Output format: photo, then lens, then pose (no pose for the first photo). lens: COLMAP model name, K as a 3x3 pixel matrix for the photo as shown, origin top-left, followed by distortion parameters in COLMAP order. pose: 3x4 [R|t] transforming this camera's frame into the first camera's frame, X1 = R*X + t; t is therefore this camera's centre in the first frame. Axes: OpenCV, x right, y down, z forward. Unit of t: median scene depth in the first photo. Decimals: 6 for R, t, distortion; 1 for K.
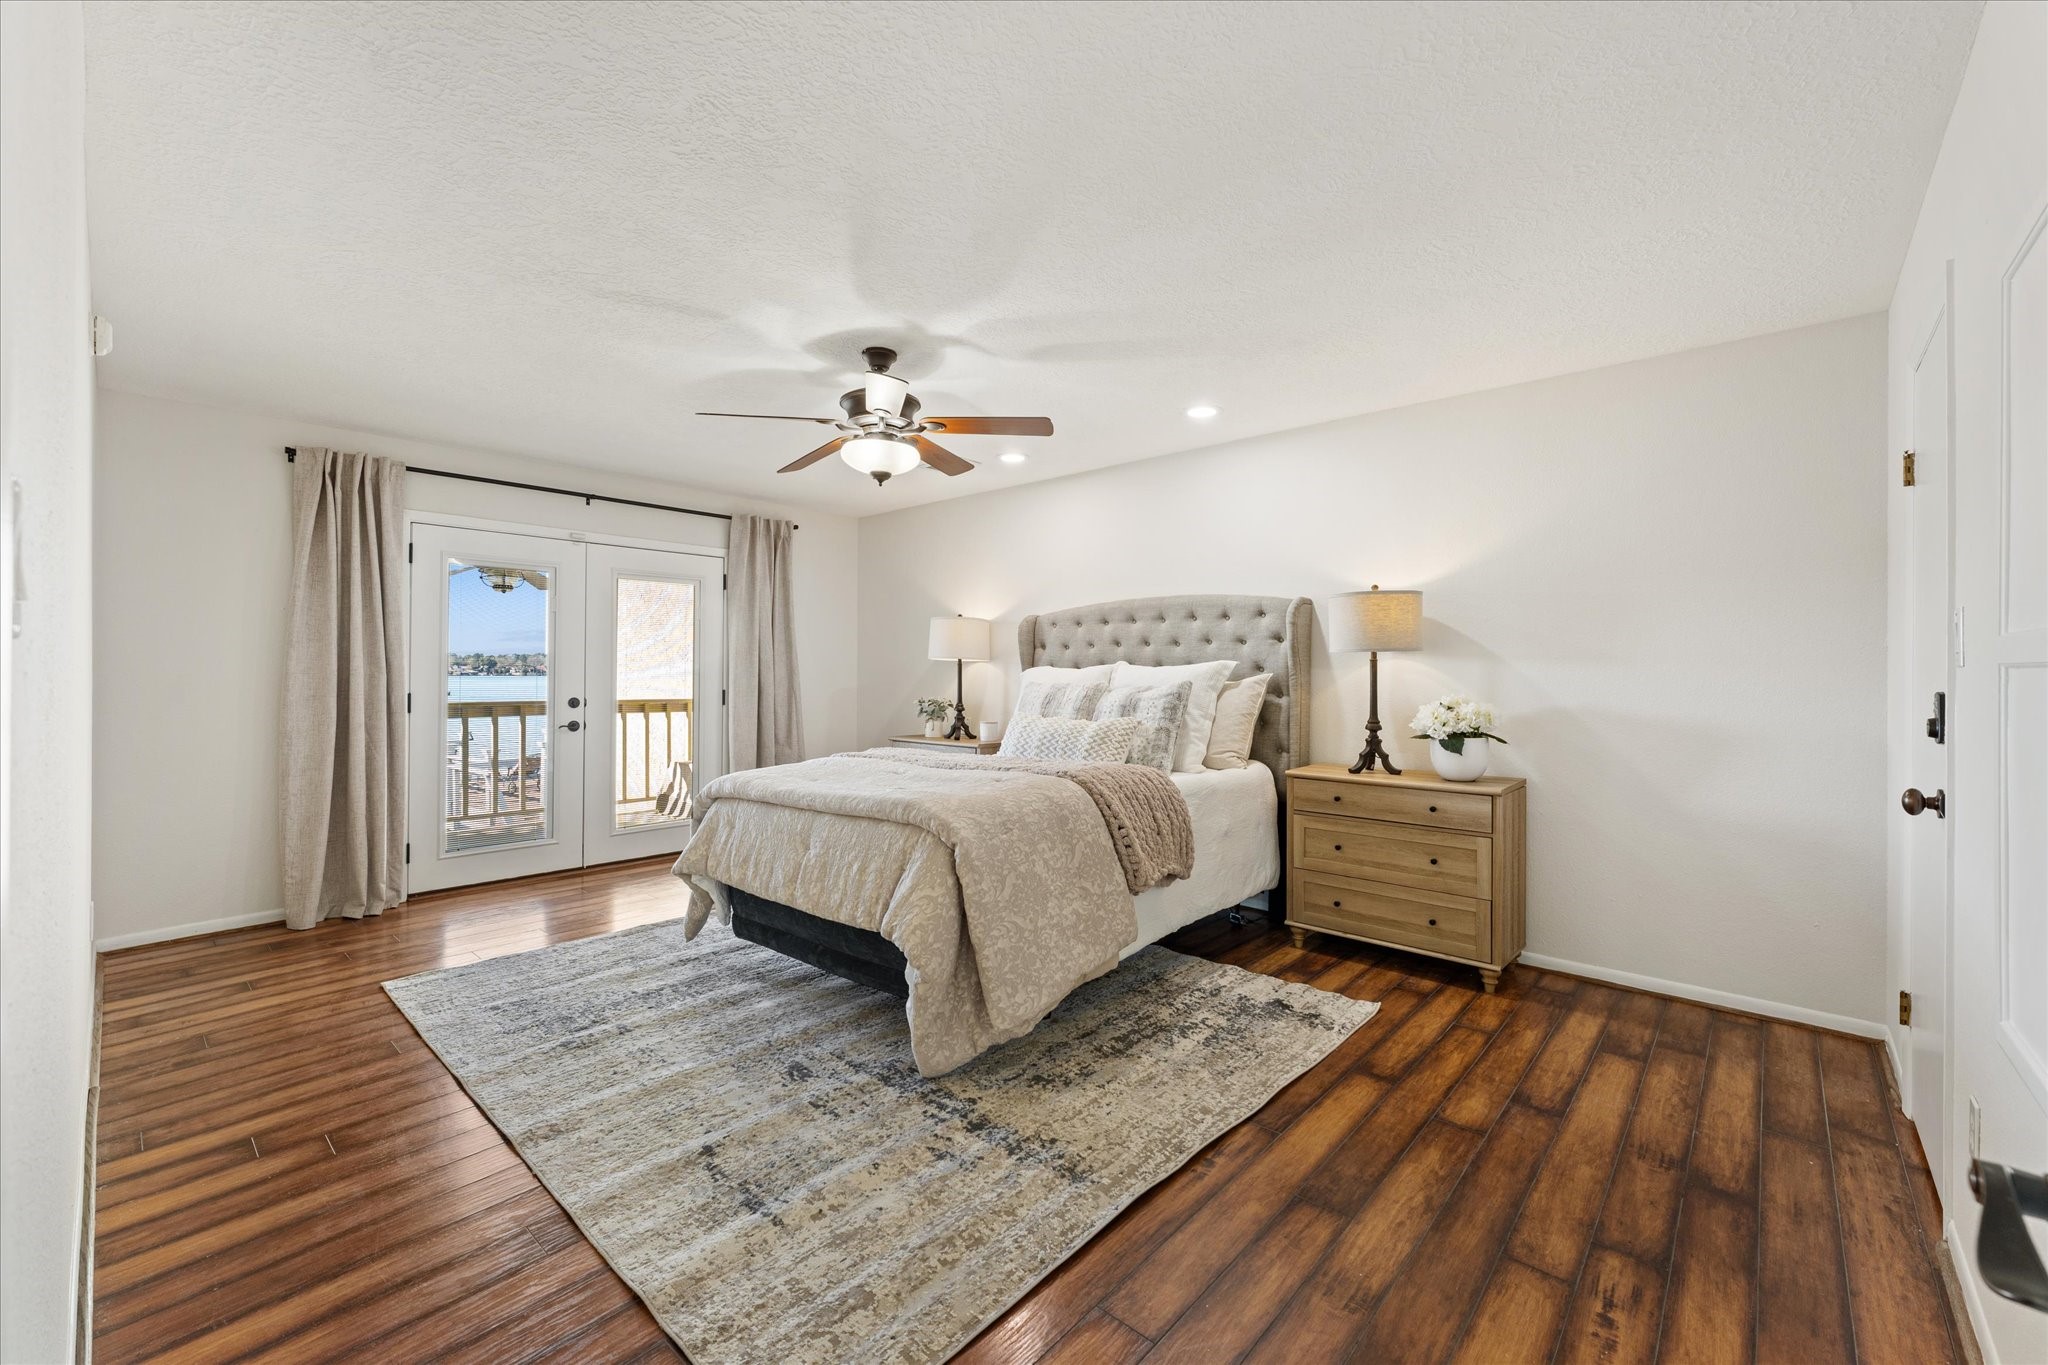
lens RADIAL K [[829.8, 0, 1020.5], [0, 829.8, 665.6], [0, 0, 1]] dist [-0.003295, -0.000319]
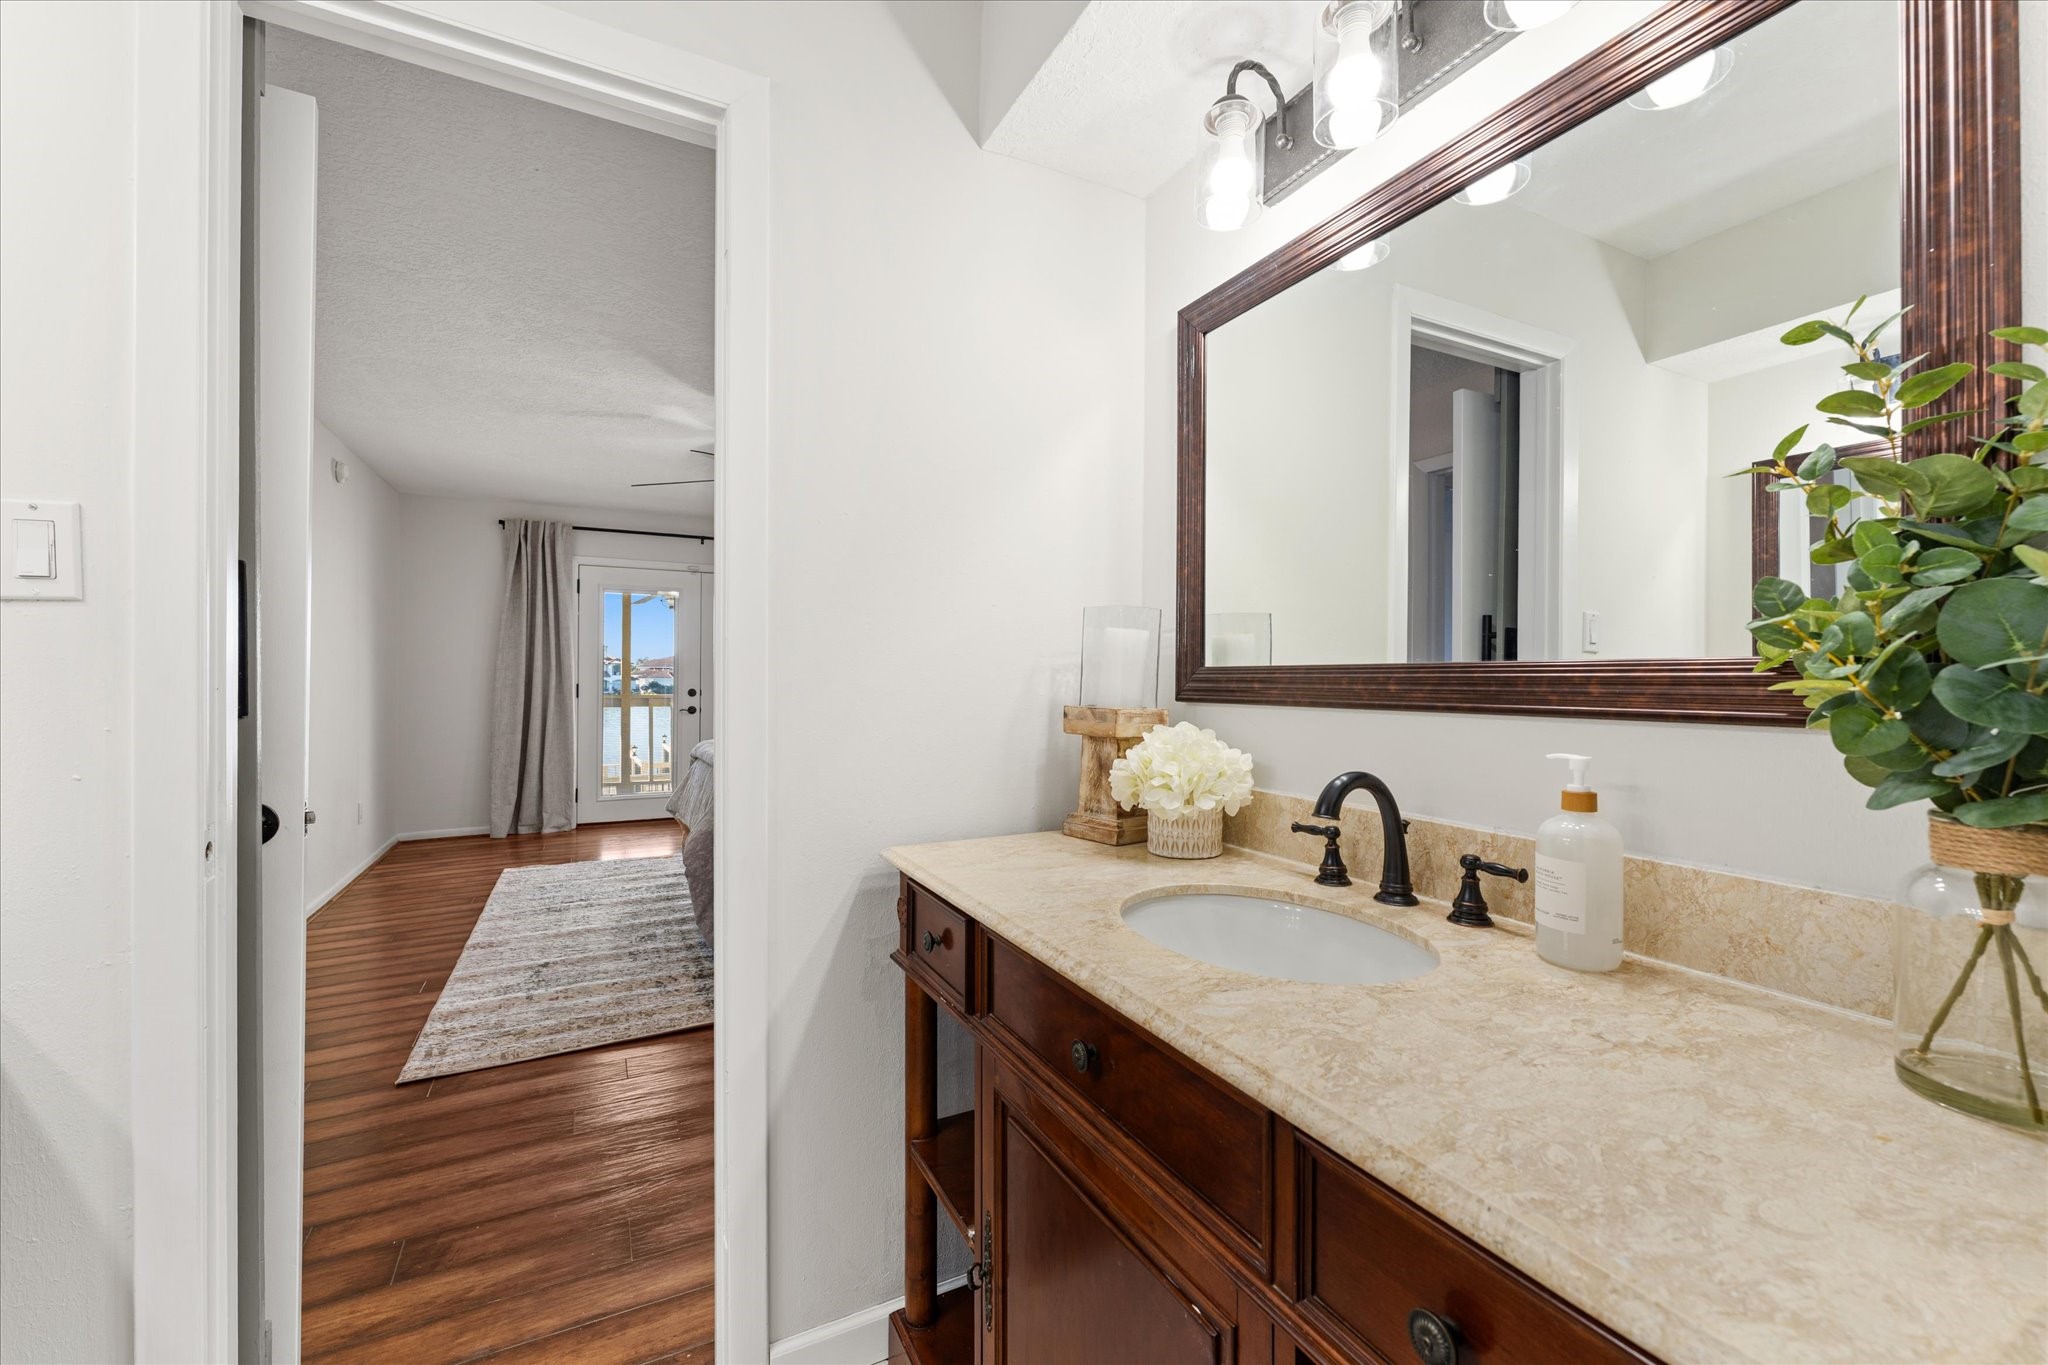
lens RADIAL K [[829.8, 0, 1024.7], [0, 829.8, 672.4], [0, 0, 1]] dist [-0.003295, -0.000319]
pose [[0.936528, -0.002819, -0.350581, 0.756414], [0.002884, 0.999996, -0.000336, 0.024419], [0.350580, -0.000696, 0.936532, -0.114701]]
